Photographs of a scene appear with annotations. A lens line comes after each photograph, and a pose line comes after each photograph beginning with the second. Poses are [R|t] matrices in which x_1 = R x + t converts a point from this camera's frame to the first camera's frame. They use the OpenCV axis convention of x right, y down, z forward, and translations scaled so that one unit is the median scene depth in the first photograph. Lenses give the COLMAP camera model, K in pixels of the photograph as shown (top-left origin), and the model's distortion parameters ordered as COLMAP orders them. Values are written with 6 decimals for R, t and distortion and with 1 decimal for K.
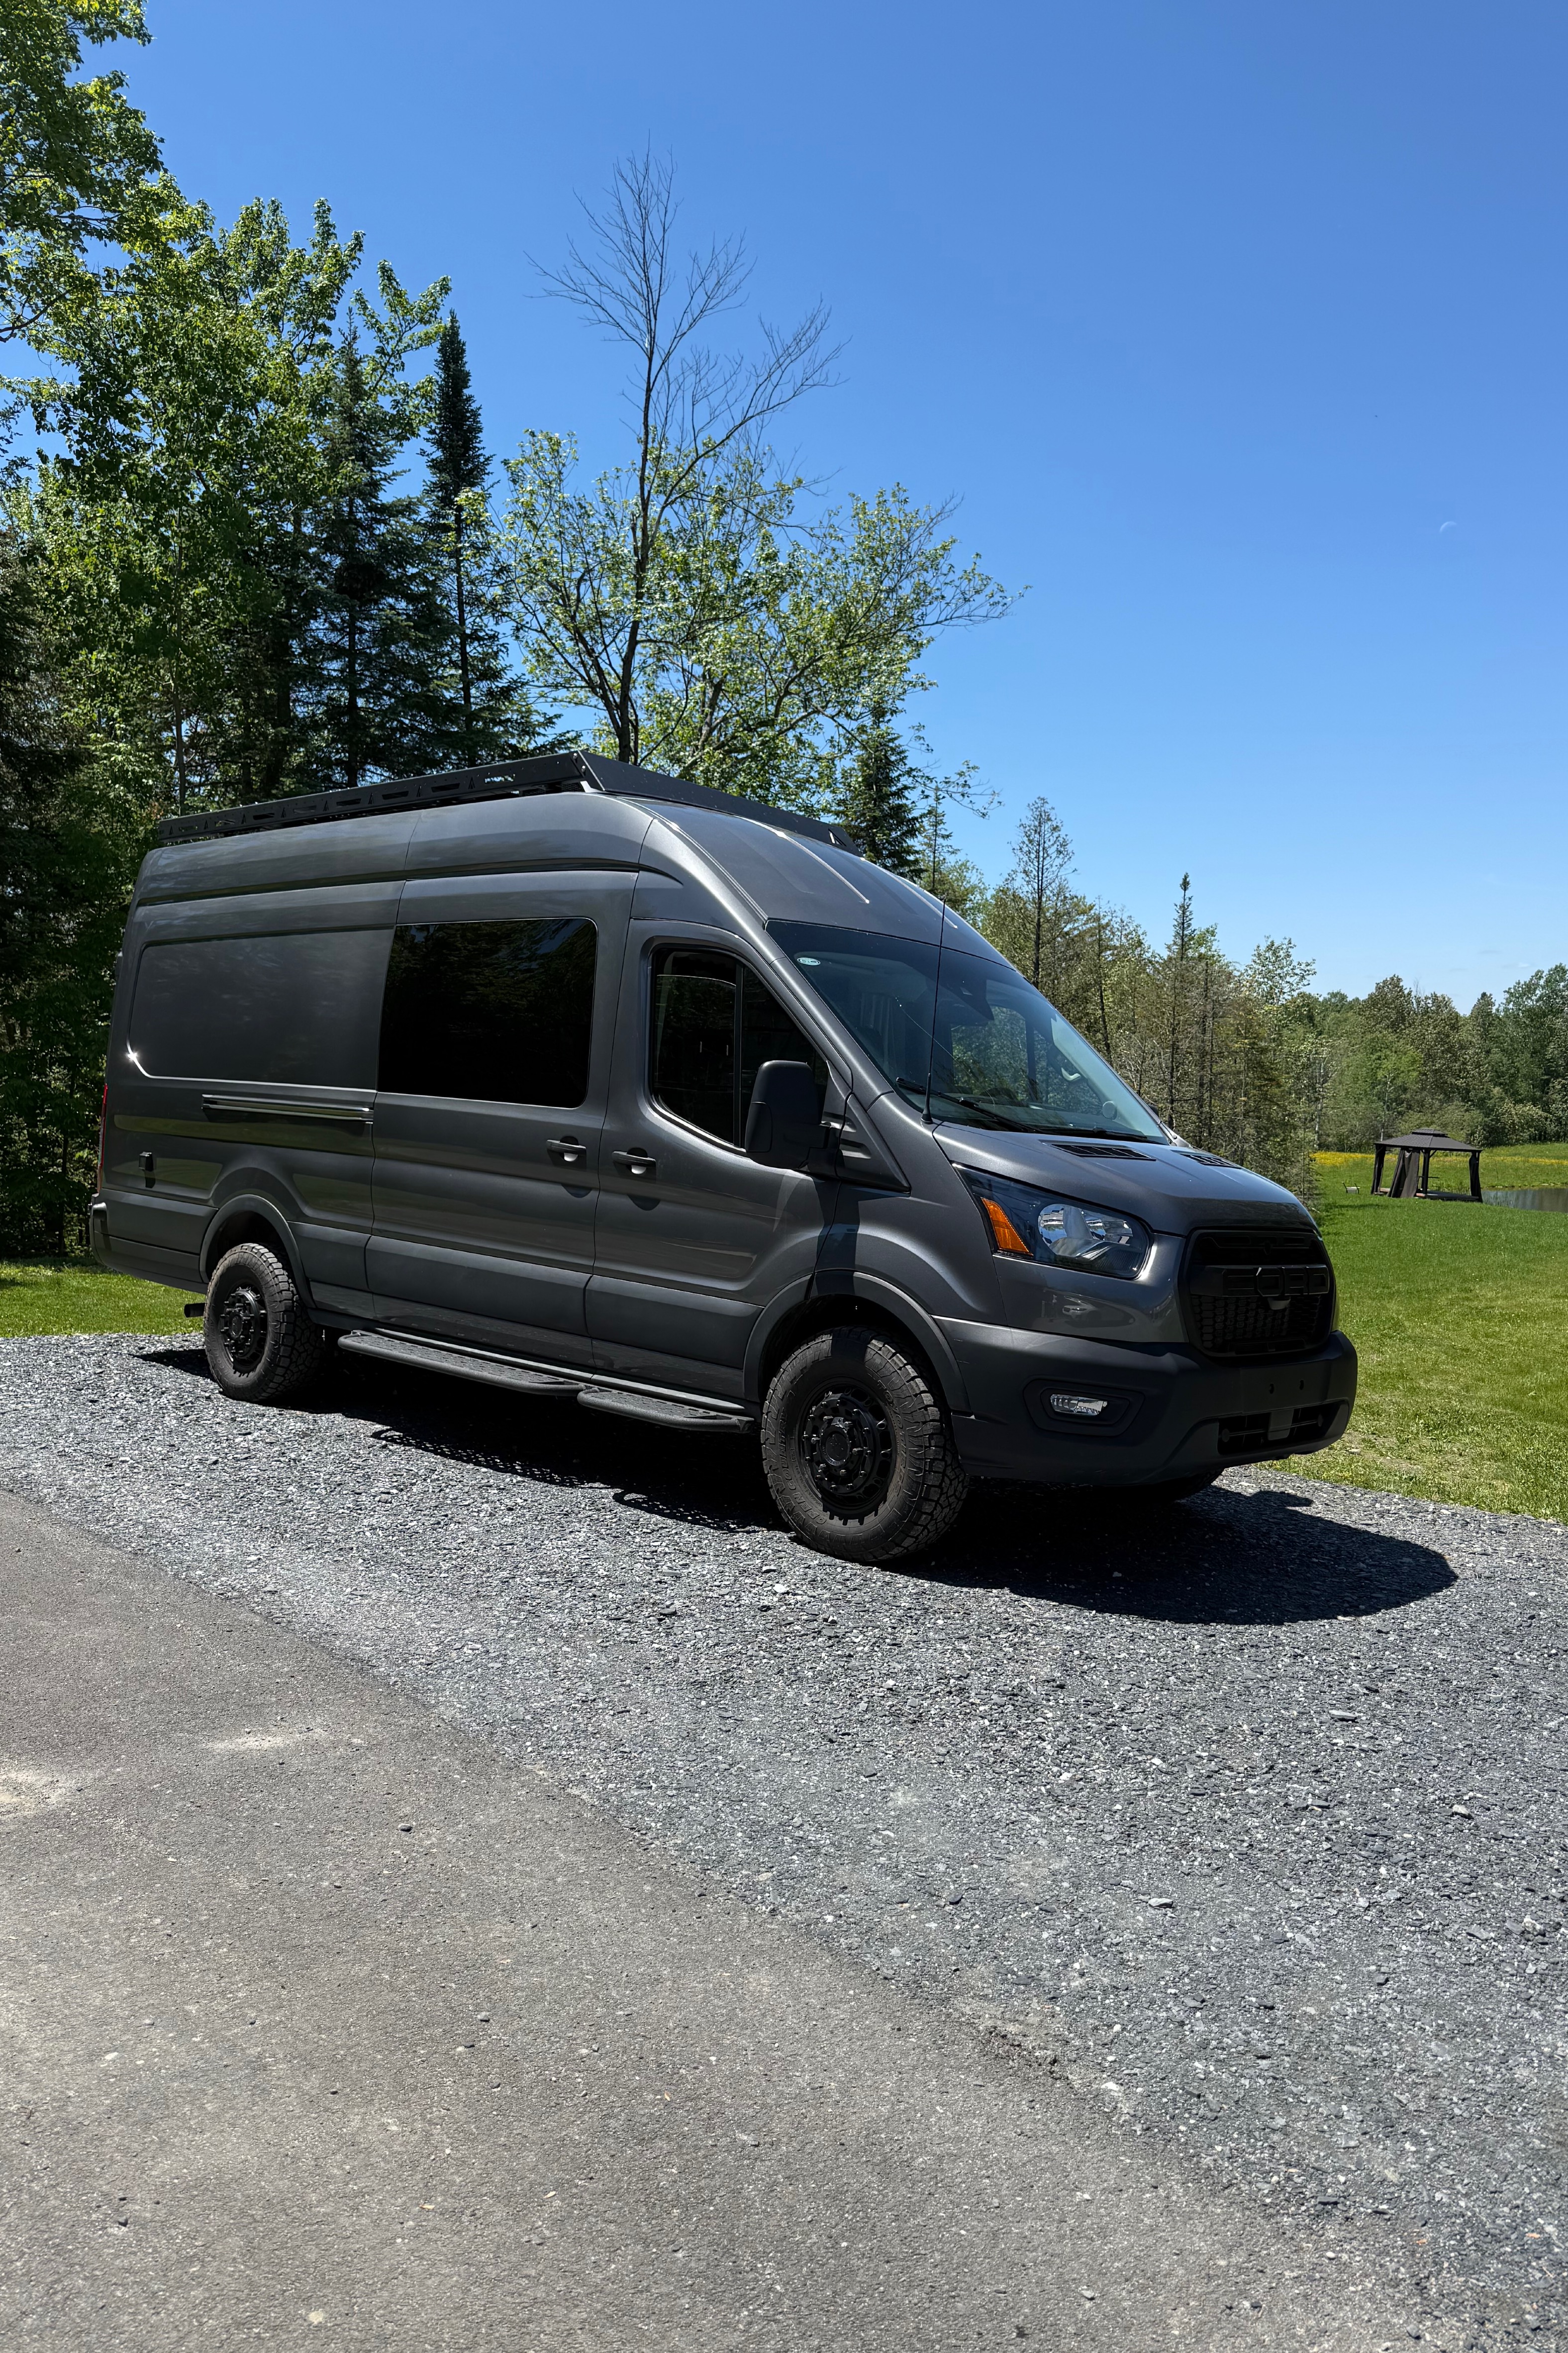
lens RADIAL K [[1770.7, 0, 784.8], [0, 1770.7, 1240.9], [0, 0, 1]] dist [0.102554, -0.212210]
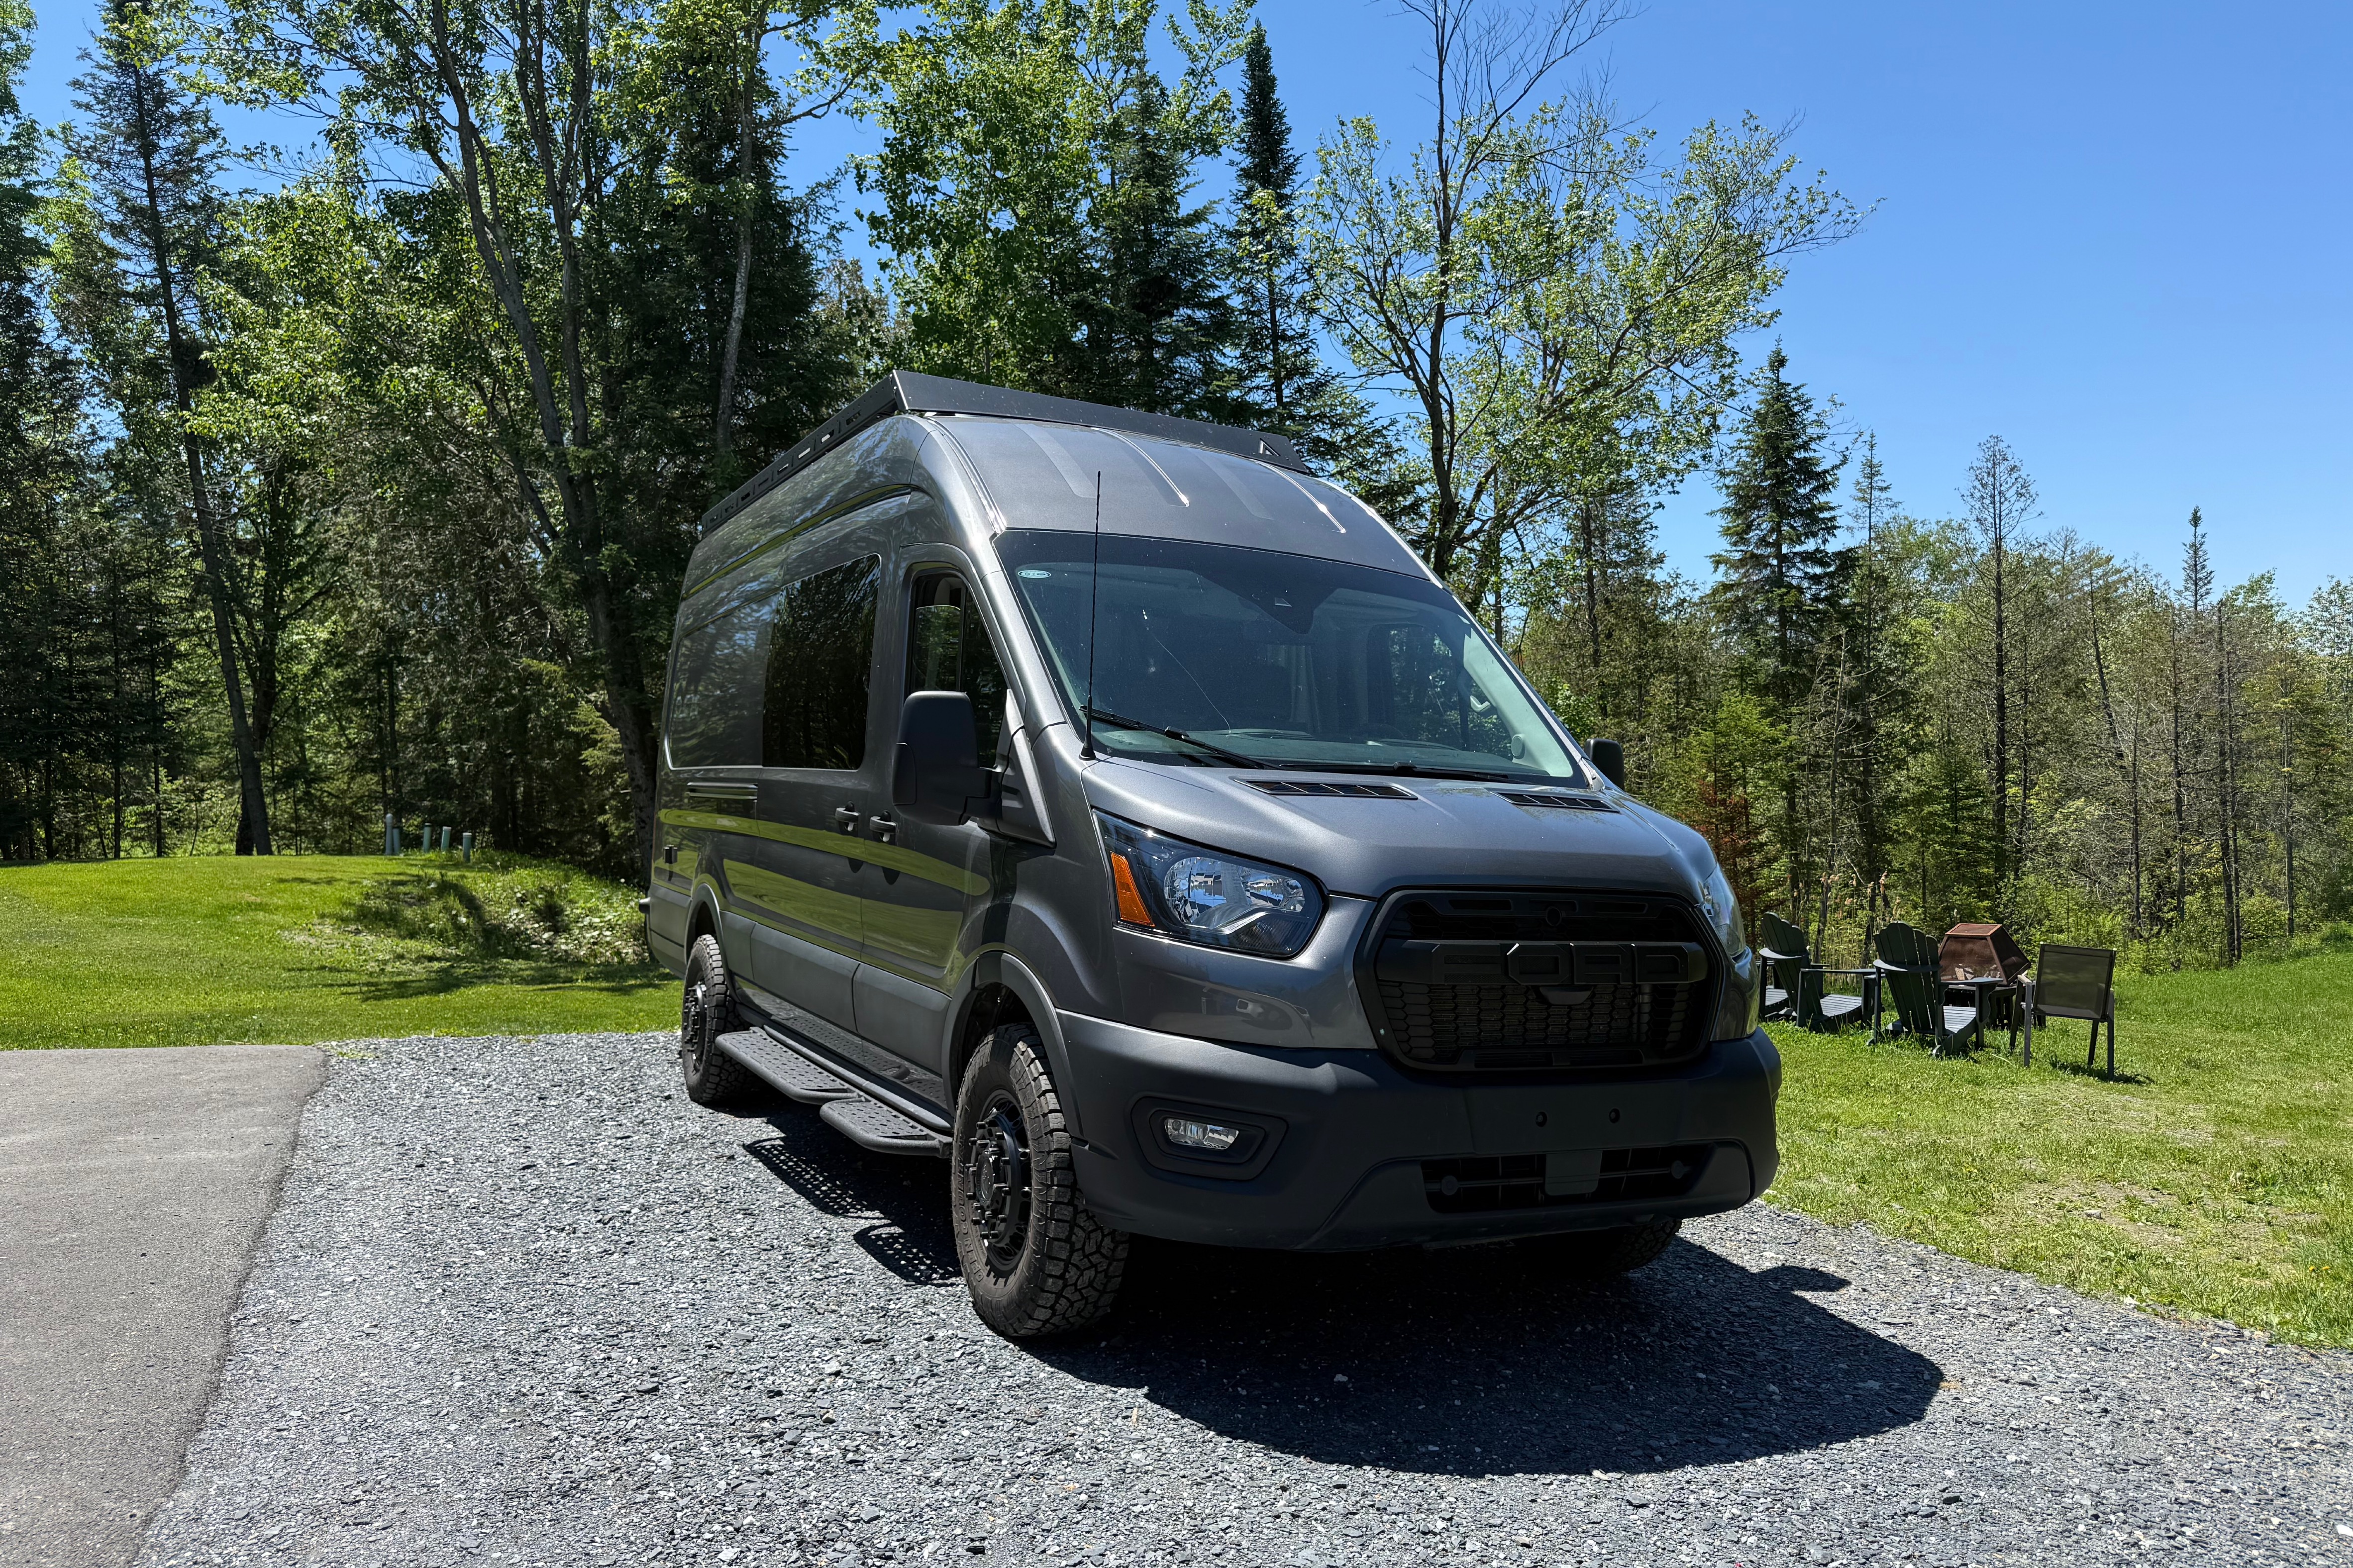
lens RADIAL K [[1770.7, 0, 1176.5], [0, 1770.7, 784.0], [0, 0, 1]] dist [0.102554, -0.212210]
pose [[0.936185, -0.040143, -0.349207, 0.108850], [0.007037, 0.995399, -0.095561, 0.005124], [0.351436, 0.087005, 0.932160, 0.081803]]
